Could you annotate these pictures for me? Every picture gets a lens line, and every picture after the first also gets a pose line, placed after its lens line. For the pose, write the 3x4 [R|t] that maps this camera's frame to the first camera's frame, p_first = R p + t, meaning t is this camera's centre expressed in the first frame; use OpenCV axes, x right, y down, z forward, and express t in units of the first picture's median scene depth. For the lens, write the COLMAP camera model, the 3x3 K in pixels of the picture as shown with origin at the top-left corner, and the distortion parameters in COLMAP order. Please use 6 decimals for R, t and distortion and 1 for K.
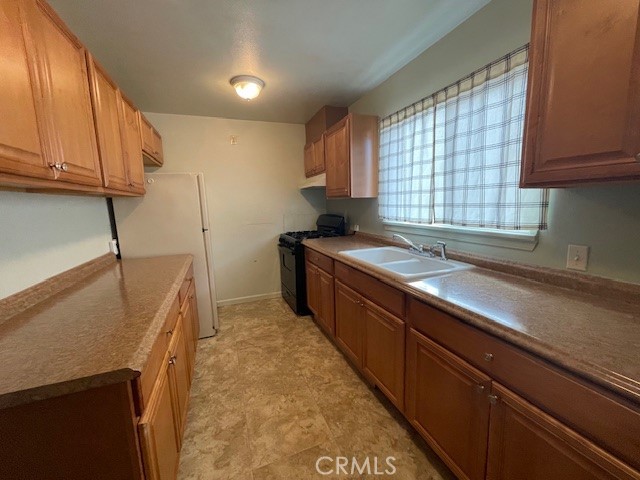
lens RADIAL K [[258.1, 0, 320.1], [0, 258.1, 239.2], [0, 0, 1]] dist [-0.003289, 0.000587]
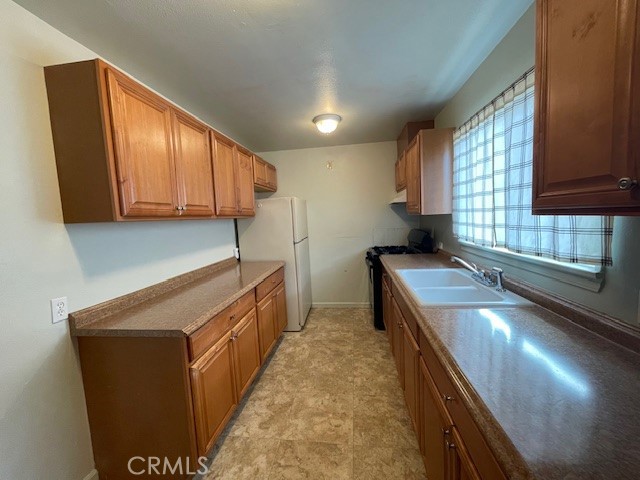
lens RADIAL K [[258.1, 0, 320.2], [0, 258.1, 239.6], [0, 0, 1]] dist [-0.003289, 0.000587]
pose [[0.878965, 0.028222, -0.476051, 0.325322], [-0.043988, 0.998790, -0.022005, -0.039120], [0.474853, 0.040282, 0.879143, -0.034687]]
